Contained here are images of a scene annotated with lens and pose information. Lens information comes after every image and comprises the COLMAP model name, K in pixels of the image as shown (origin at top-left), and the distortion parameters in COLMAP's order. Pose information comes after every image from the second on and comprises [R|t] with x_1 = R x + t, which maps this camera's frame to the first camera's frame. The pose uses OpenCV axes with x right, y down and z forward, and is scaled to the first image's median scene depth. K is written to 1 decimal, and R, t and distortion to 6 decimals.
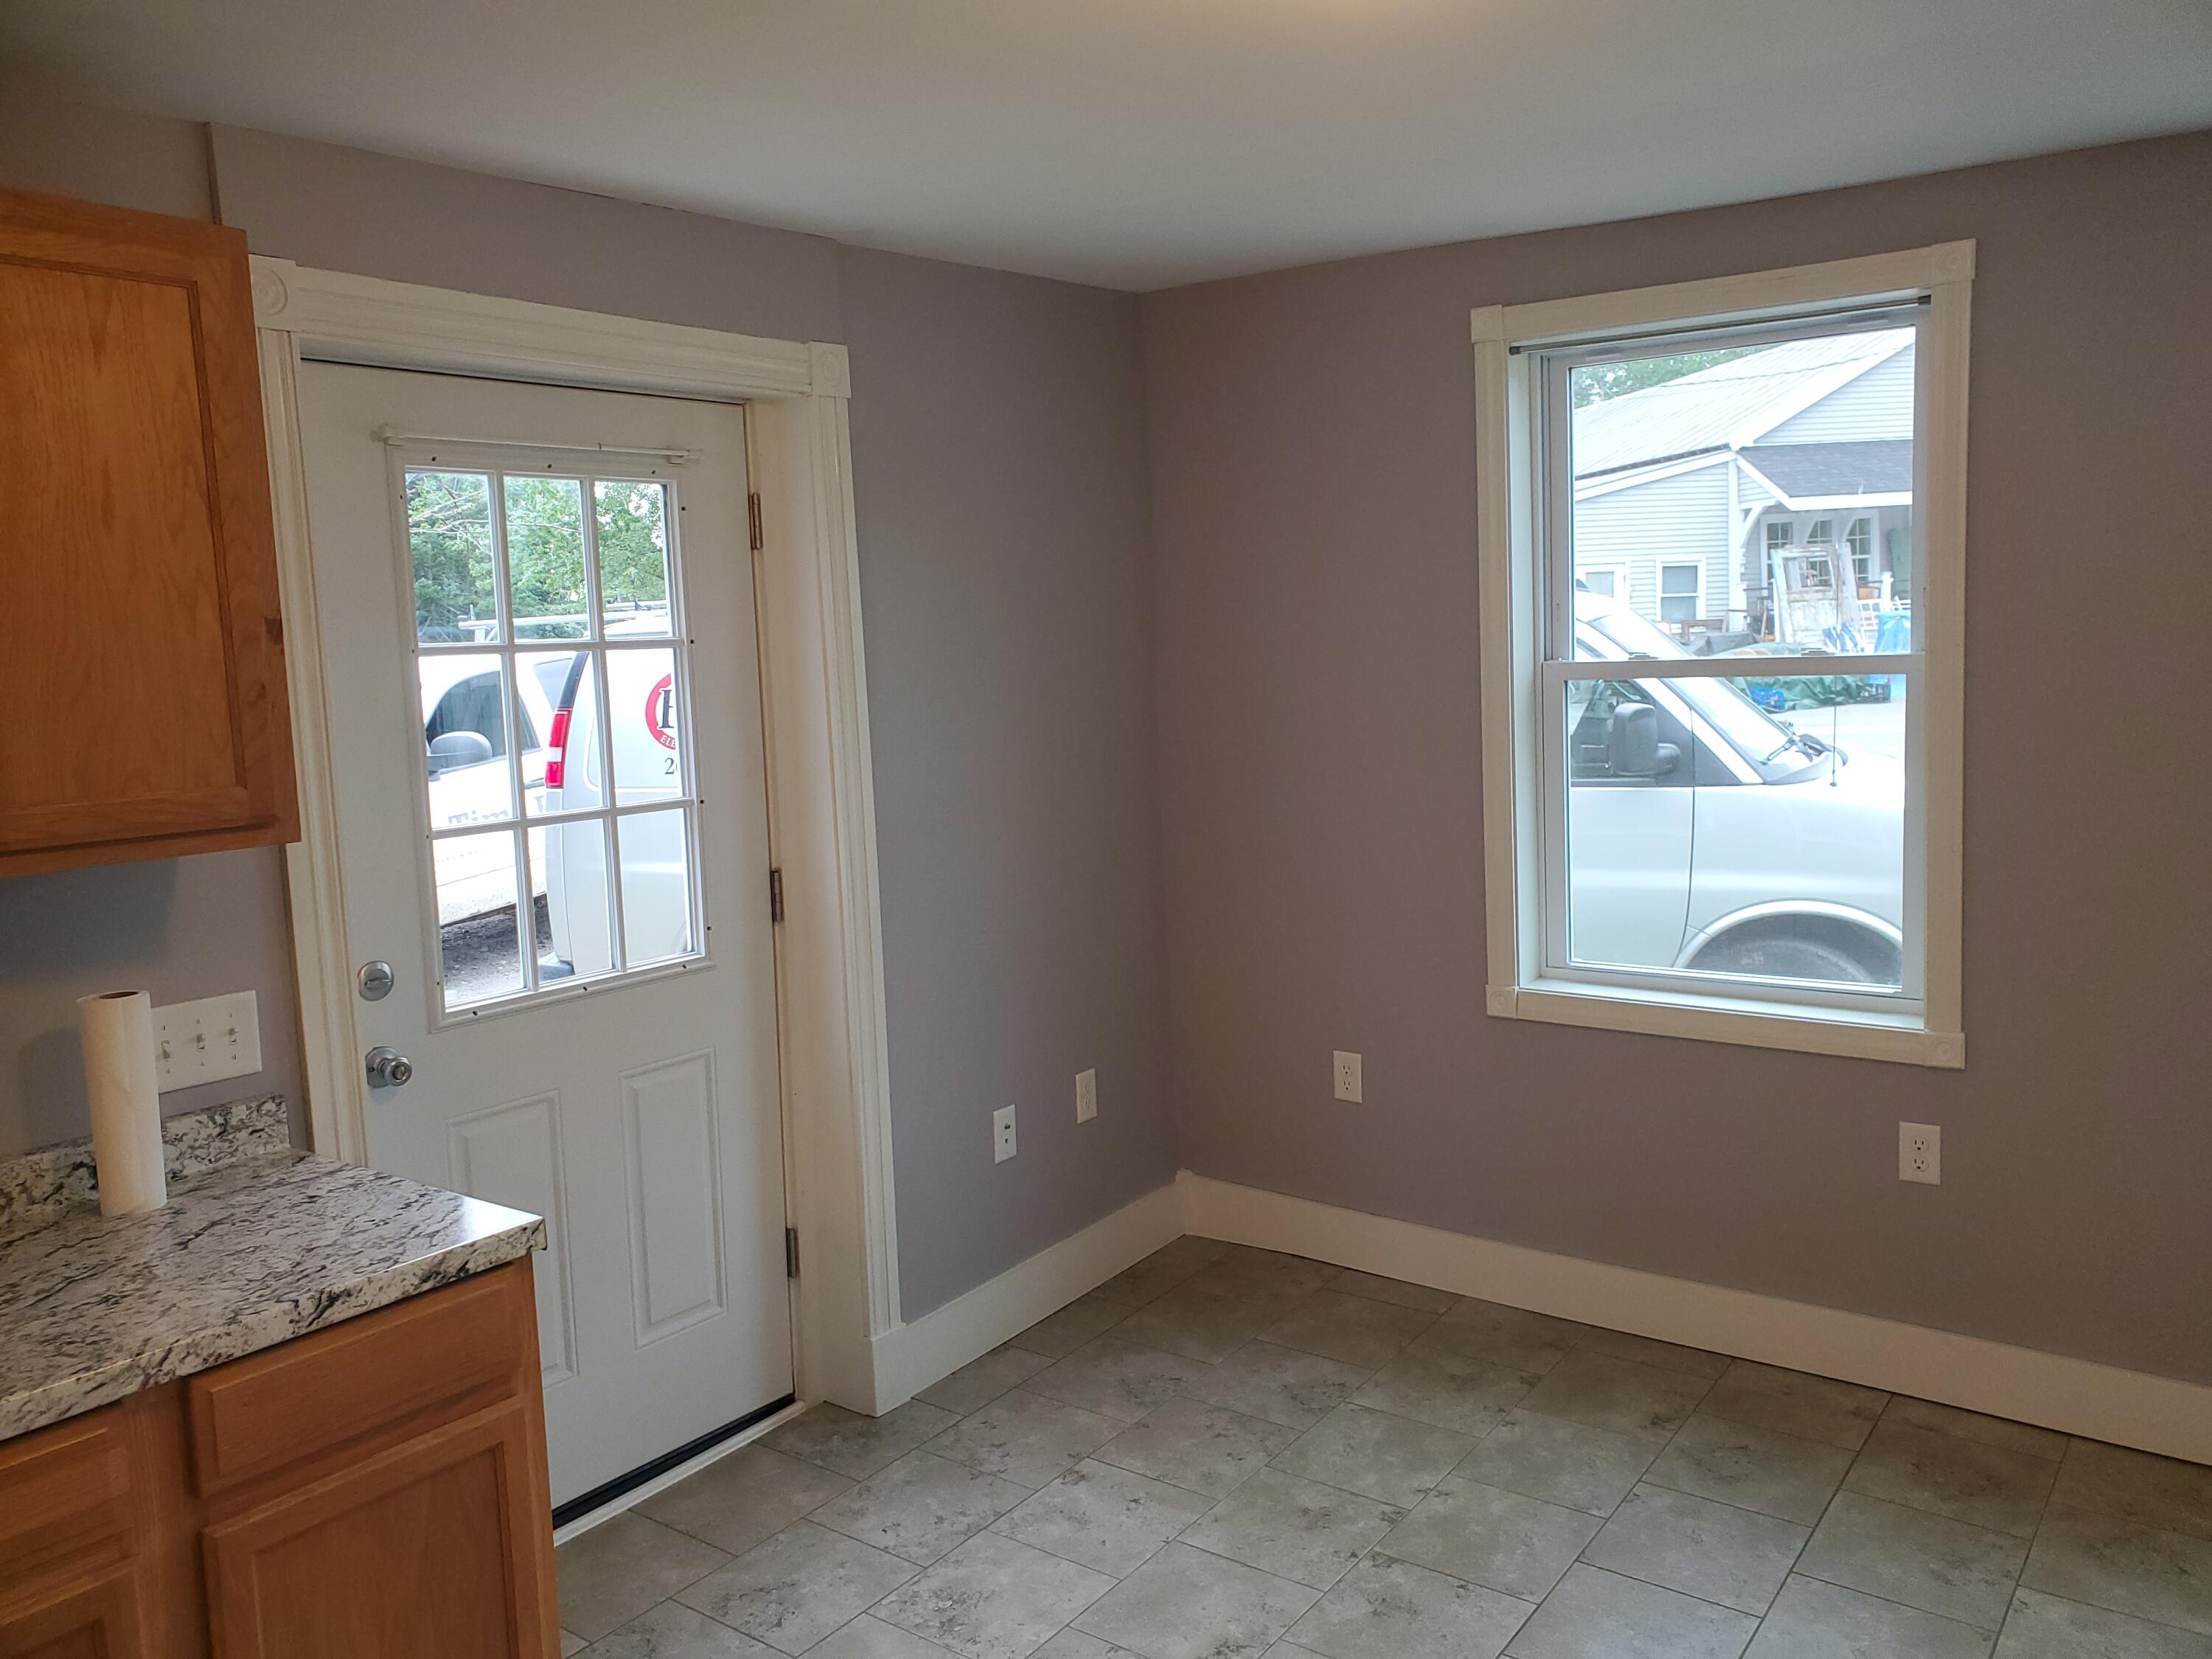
lens RADIAL K [[1750.3, 0, 1097.9], [0, 1750.3, 841.9], [0, 0, 1]] dist [0.006664, 0.024030]
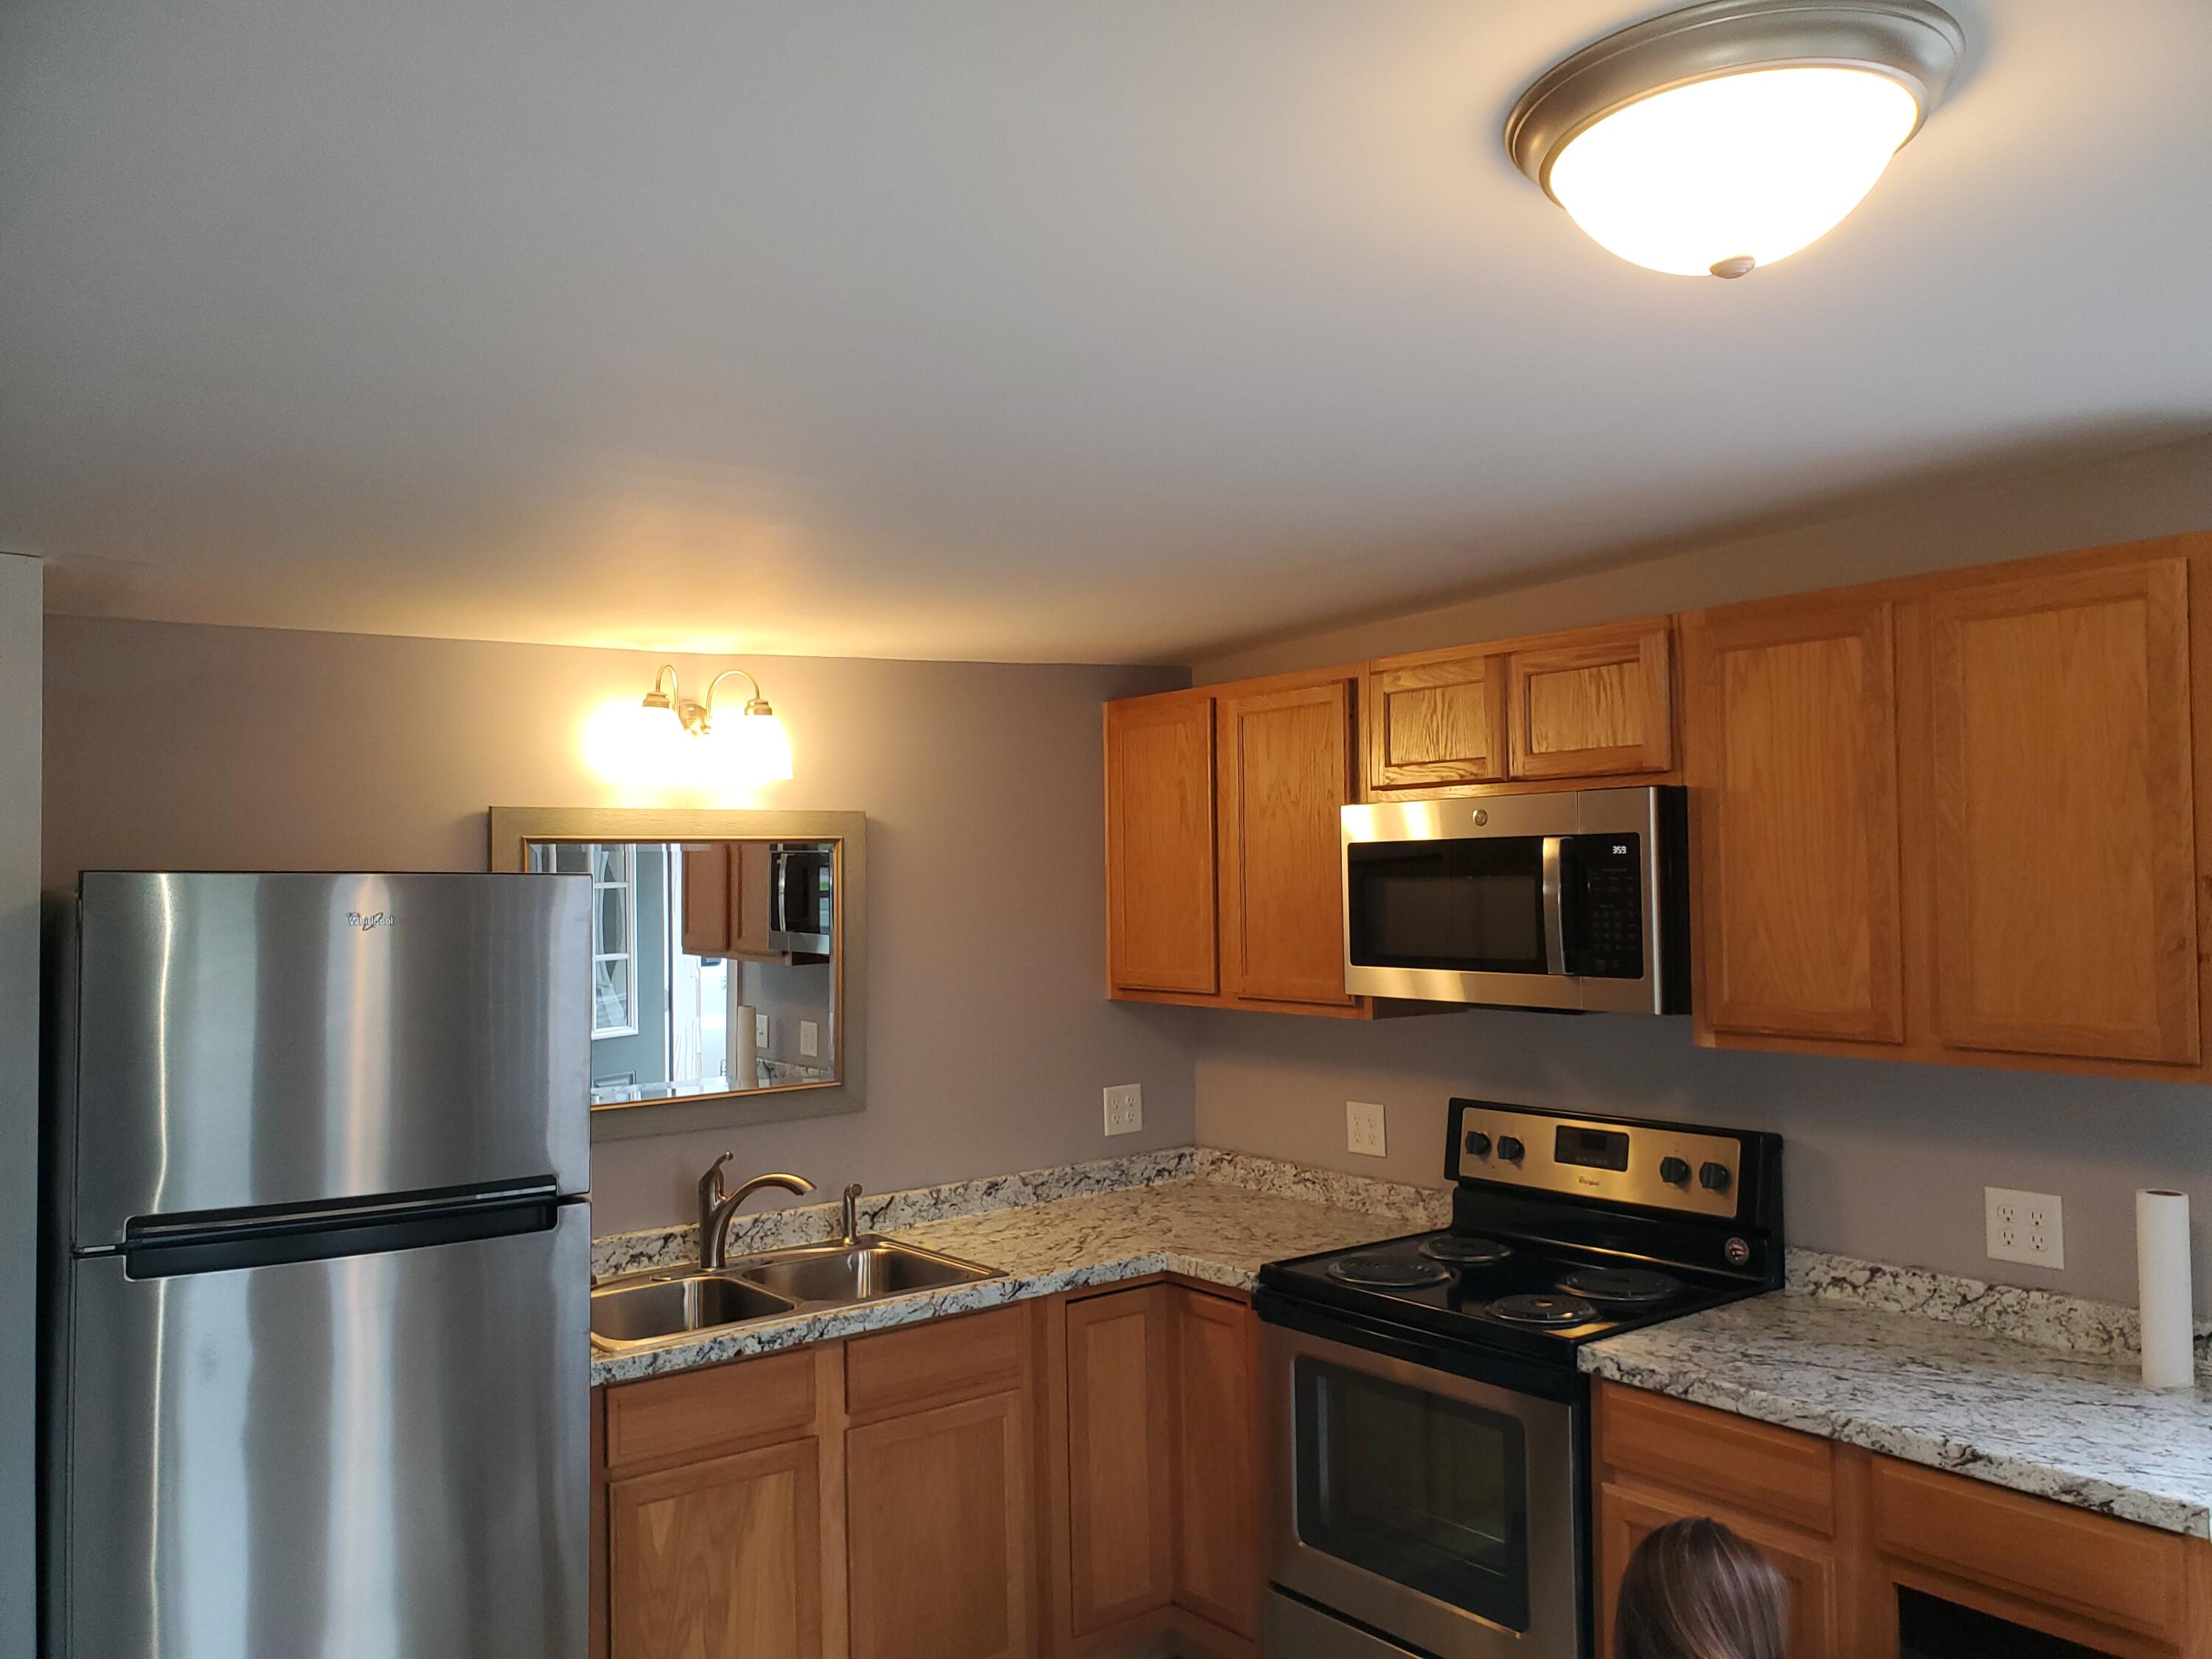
lens RADIAL K [[1674.9, 0, 1106.0], [0, 1674.9, 829.5], [0, 0, 1]] dist [0.000205, 0.005460]
pose [[-0.268688, 0.007885, -0.963195, 0.748978], [-0.092342, 0.995150, 0.033906, -0.134485], [0.958791, 0.098053, -0.266656, 0.645730]]
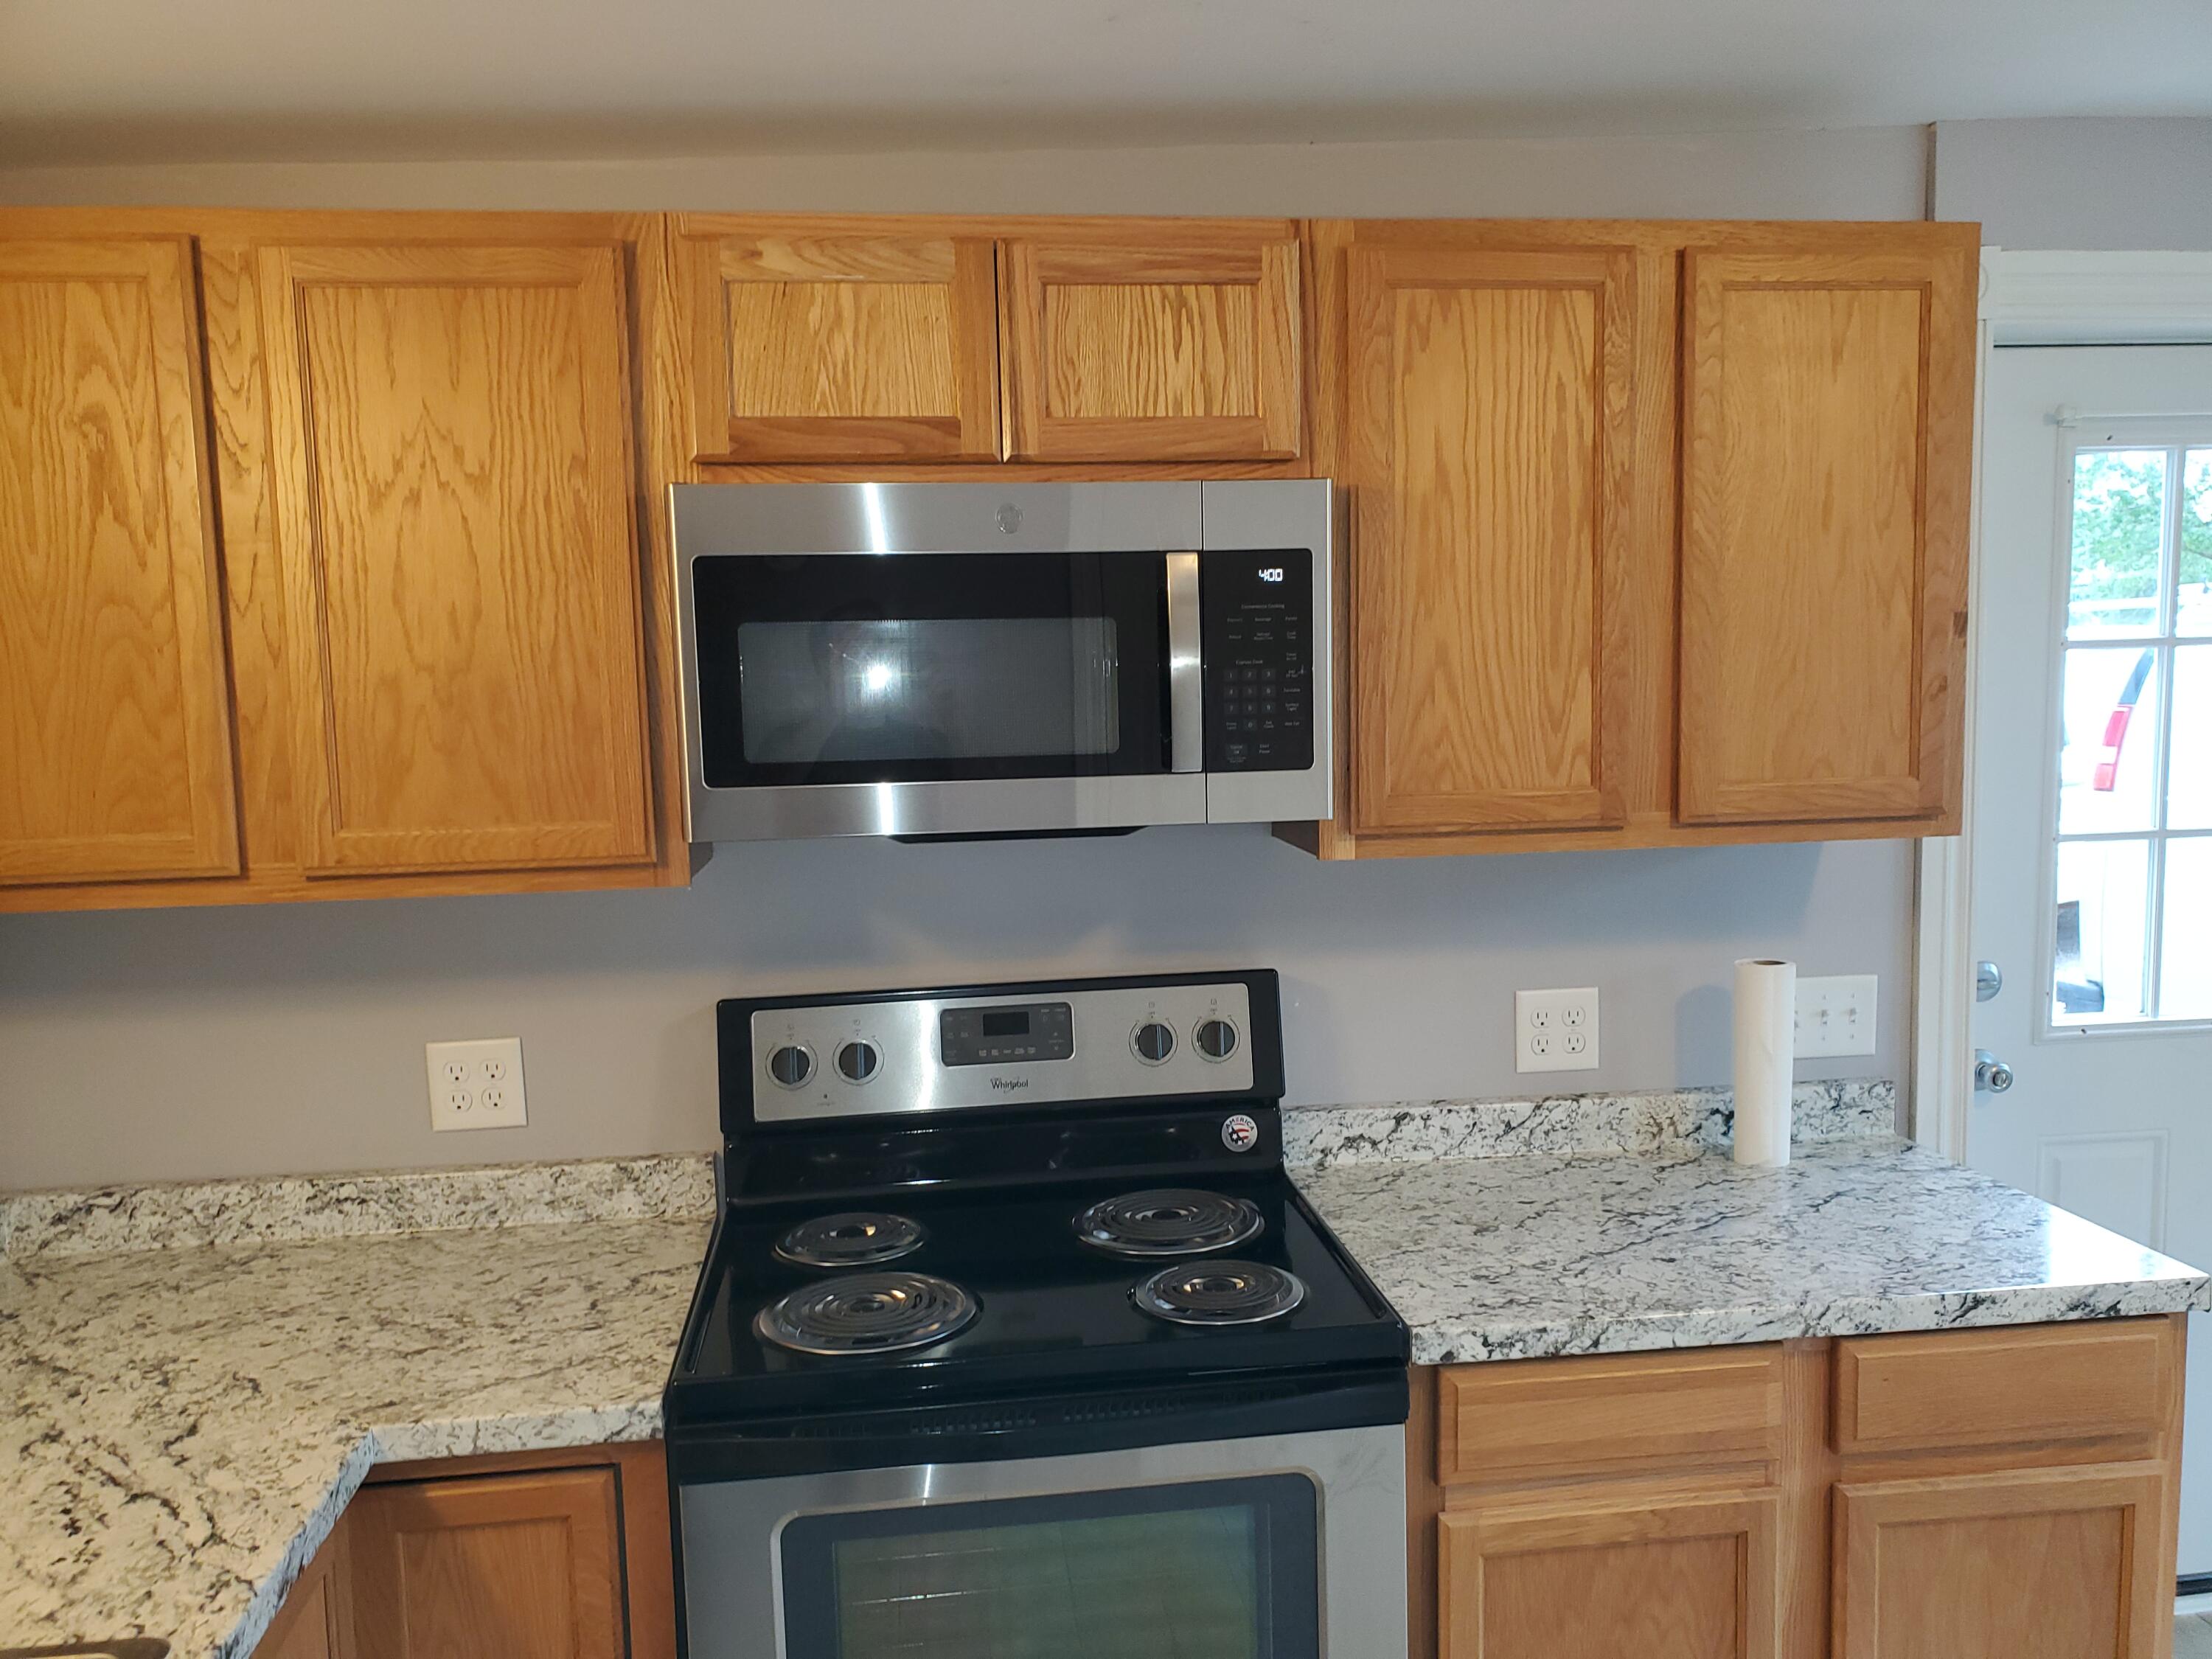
lens RADIAL K [[1750.3, 0, 1097.9], [0, 1750.3, 841.9], [0, 0, 1]] dist [0.006664, 0.024030]
pose [[0.697153, 0.092533, -0.710926, -0.093934], [-0.086843, 0.995233, 0.044378, 0.001808], [0.711643, 0.030801, 0.701866, -0.050264]]
